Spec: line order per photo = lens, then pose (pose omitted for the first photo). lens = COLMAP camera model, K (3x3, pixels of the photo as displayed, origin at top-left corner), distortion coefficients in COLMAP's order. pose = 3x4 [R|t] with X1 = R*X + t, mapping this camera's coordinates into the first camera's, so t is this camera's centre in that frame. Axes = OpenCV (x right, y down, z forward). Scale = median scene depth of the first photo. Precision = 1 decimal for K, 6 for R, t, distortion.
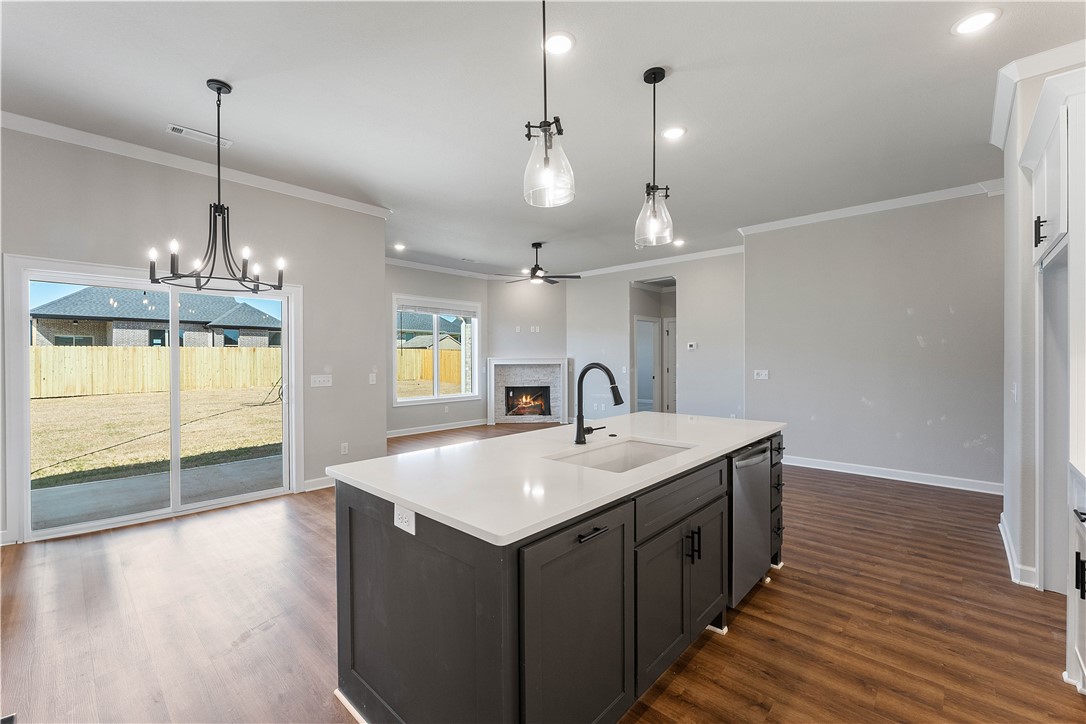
lens RADIAL K [[449.8, 0, 543.0], [0, 449.8, 362.0], [0, 0, 1]] dist [-0.004103, -0.000196]
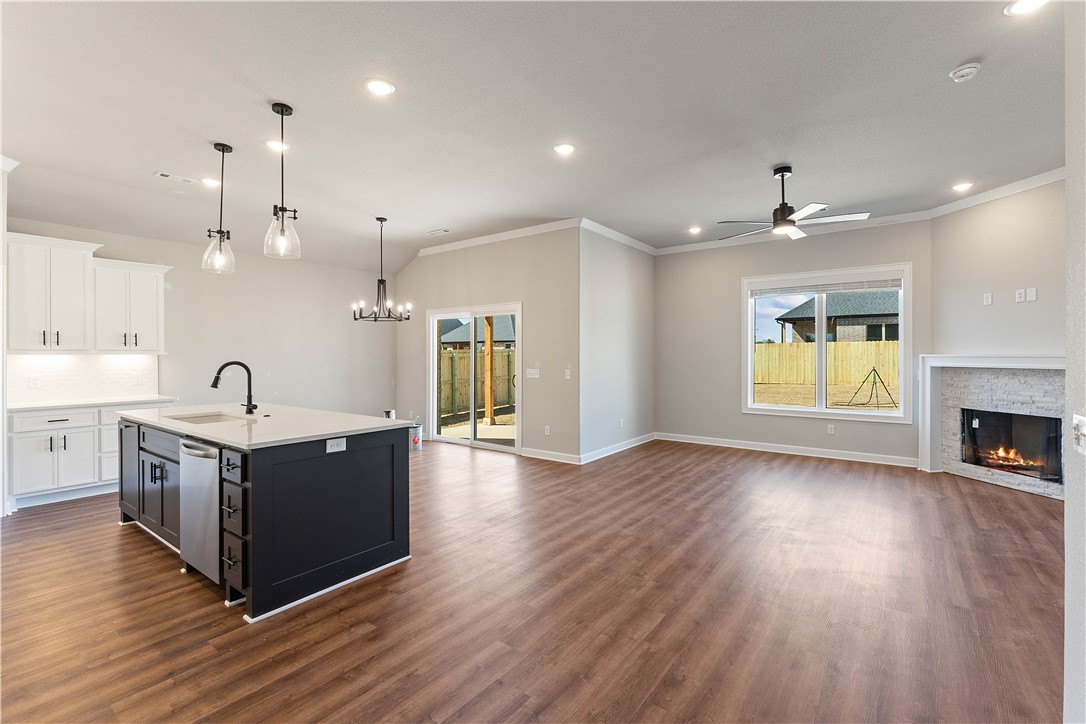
lens RADIAL K [[484.6, 0, 543.0], [0, 484.6, 362.0], [0, 0, 1]] dist [0.000929, 0.000059]
pose [[0.102877, 0.018315, -0.994525, 0.444751], [-0.006100, 0.999823, 0.017782, -0.007868], [0.994675, 0.004238, 0.102971, 0.443310]]
